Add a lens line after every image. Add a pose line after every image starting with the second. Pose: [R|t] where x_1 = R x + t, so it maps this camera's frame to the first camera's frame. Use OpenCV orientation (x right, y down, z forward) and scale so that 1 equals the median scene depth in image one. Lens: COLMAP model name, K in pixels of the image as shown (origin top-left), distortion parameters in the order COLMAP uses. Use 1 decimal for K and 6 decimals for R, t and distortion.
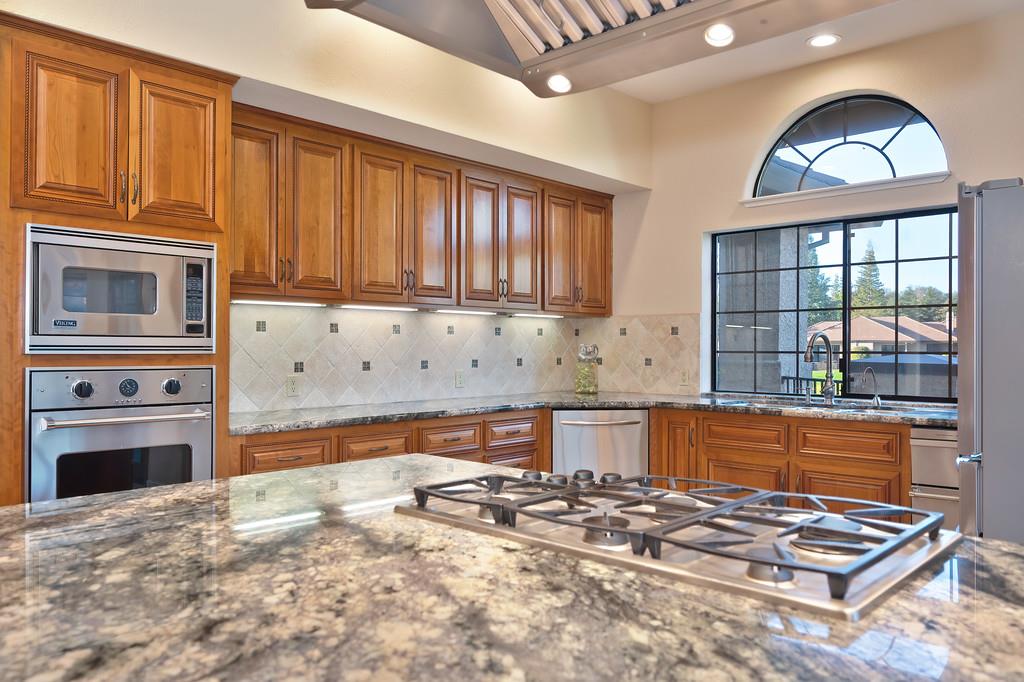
lens RADIAL K [[732.3, 0, 512.7], [0, 732.3, 348.1], [0, 0, 1]] dist [-0.005582, -0.002841]
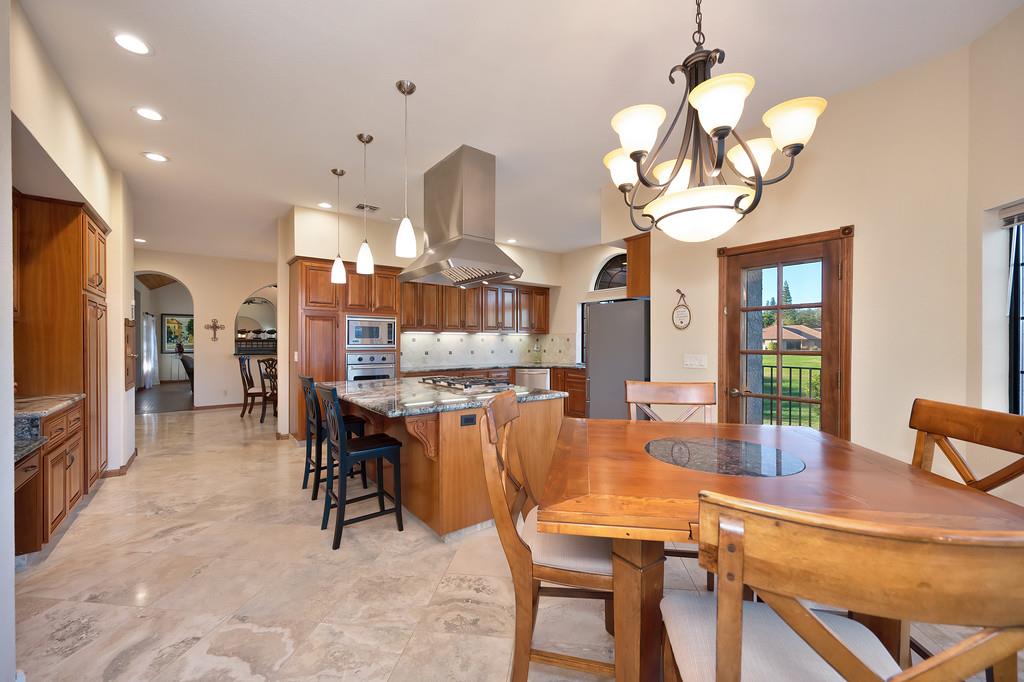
lens RADIAL K [[399.6, 0, 525.8], [0, 399.6, 344.0], [0, 0, 1]] dist [-0.007690, 0.000881]
pose [[0.989953, -0.000721, -0.141395, 0.352279], [0.001237, 0.999993, 0.003562, -0.017348], [0.141392, -0.003701, 0.989947, -0.588126]]
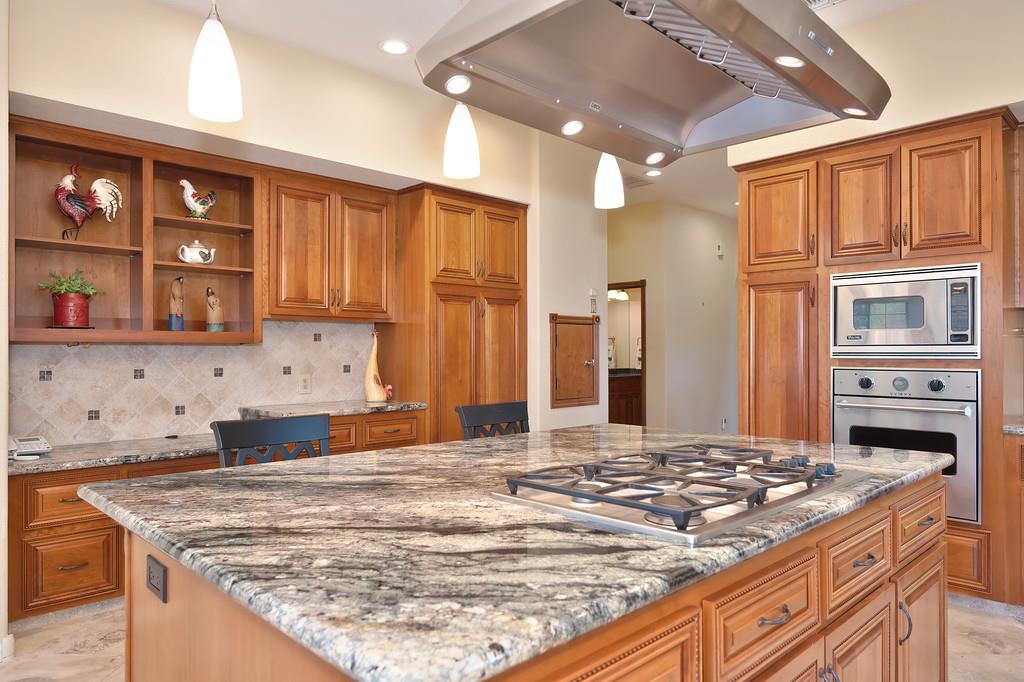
lens RADIAL K [[659.0, 0, 505.4], [0, 659.0, 344.1], [0, 0, 1]] dist [0.014893, -0.002587]
pose [[-0.036998, -0.015681, -0.999192, 0.496231], [0.002334, 0.999873, -0.015778, -0.000725], [0.999313, -0.002916, -0.036957, 0.223337]]
